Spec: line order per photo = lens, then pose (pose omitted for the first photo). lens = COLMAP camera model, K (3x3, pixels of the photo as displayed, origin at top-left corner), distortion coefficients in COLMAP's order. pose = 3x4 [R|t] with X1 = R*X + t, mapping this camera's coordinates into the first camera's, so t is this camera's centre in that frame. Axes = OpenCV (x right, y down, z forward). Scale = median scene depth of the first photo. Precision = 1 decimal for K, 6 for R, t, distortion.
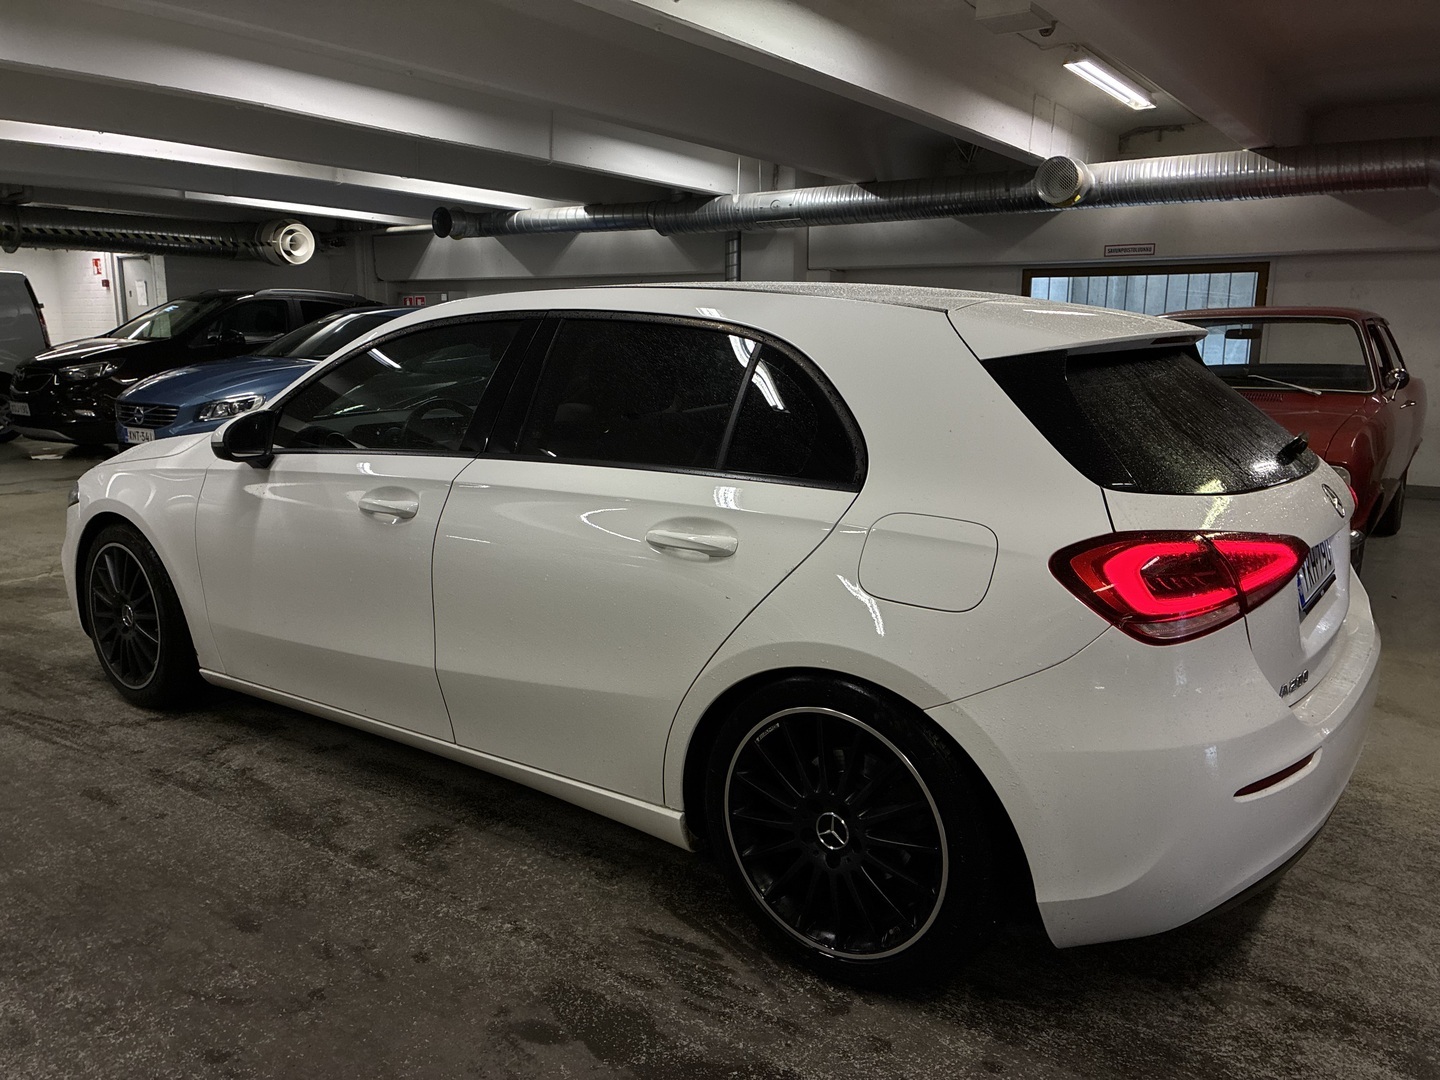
lens RADIAL K [[1090.8, 0, 720.7], [0, 1090.8, 542.9], [0, 0, 1]] dist [0.048774, -0.053708]
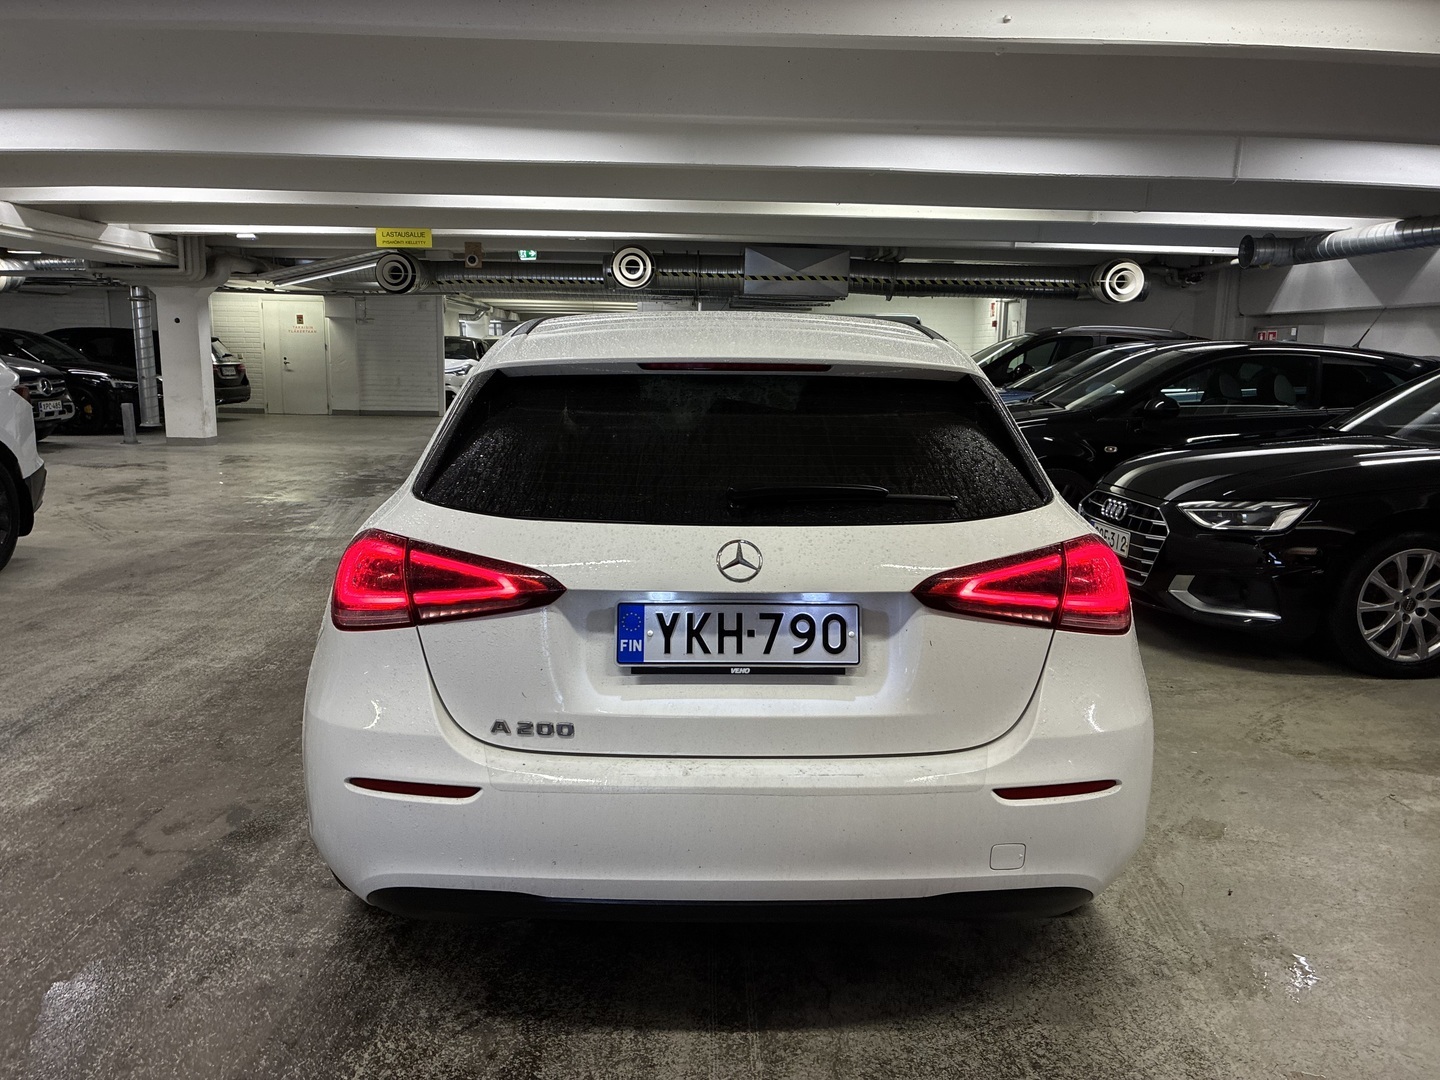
lens RADIAL K [[1090.8, 0, 720.1], [0, 1090.8, 535.9], [0, 0, 1]] dist [0.048774, -0.053708]
pose [[0.613054, 0.137513, -0.777981, 0.763777], [-0.168133, 0.984886, 0.041595, -0.057389], [0.771943, 0.105304, 0.626909, 0.300131]]
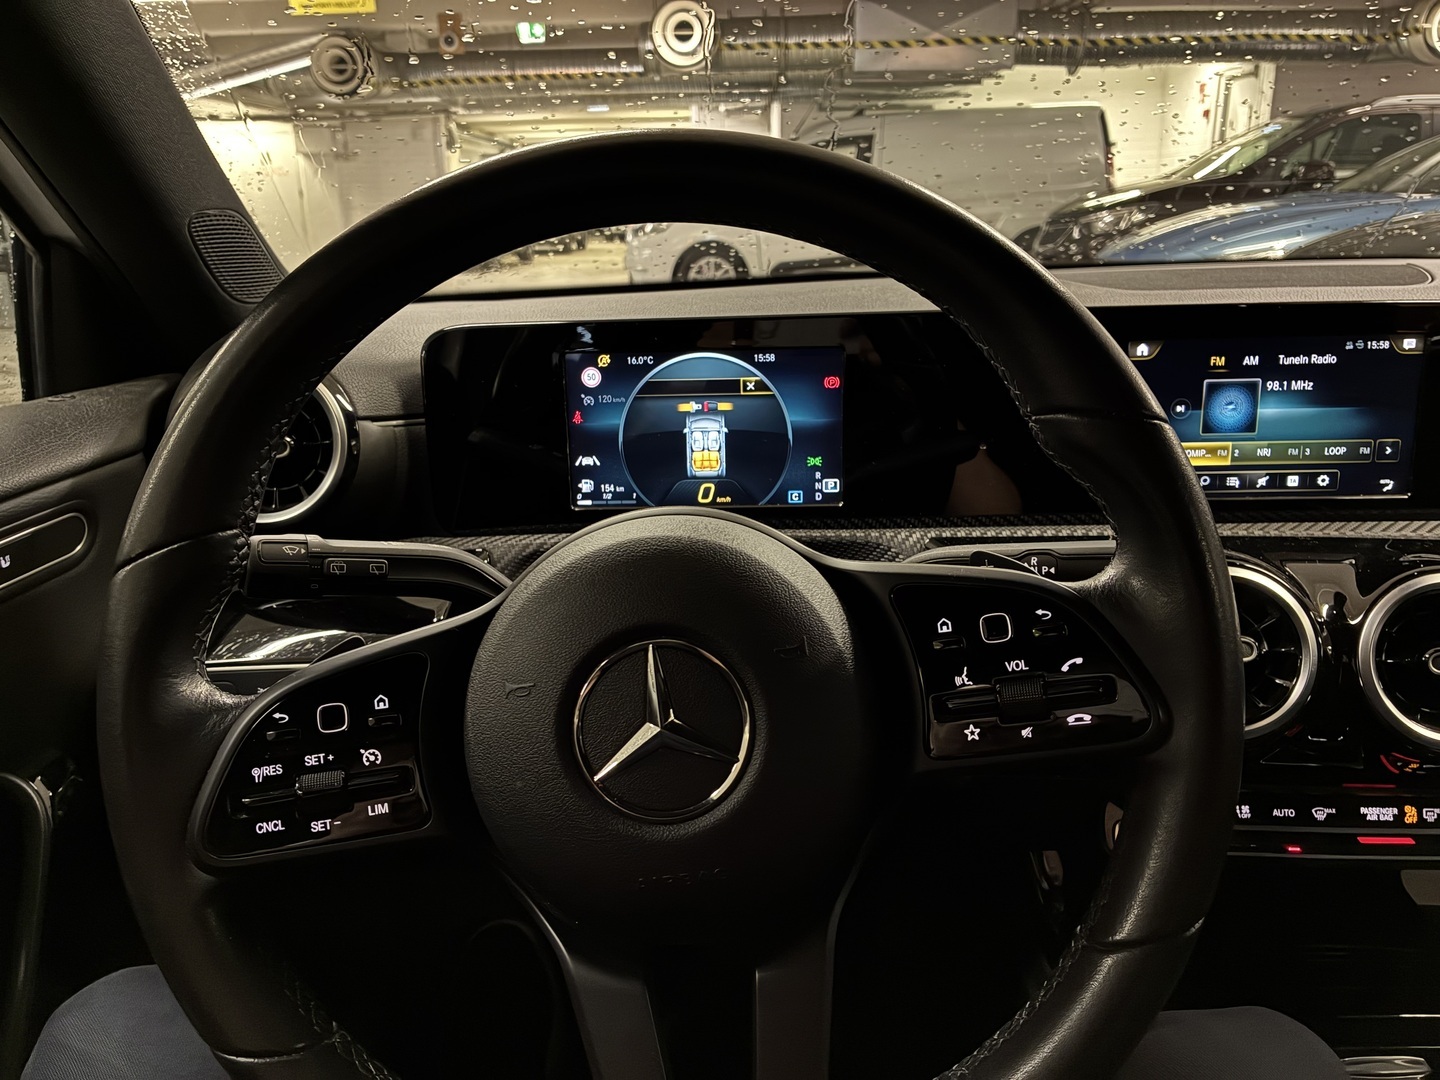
lens RADIAL K [[1090.8, 0, 721.2], [0, 1090.8, 545.0], [0, 0, 1]] dist [0.048774, -0.053708]
pose [[0.576575, 0.231351, -0.783606, -0.202509], [-0.138675, 0.972869, 0.185192, -0.111845], [0.805190, 0.001889, 0.593014, 0.918627]]
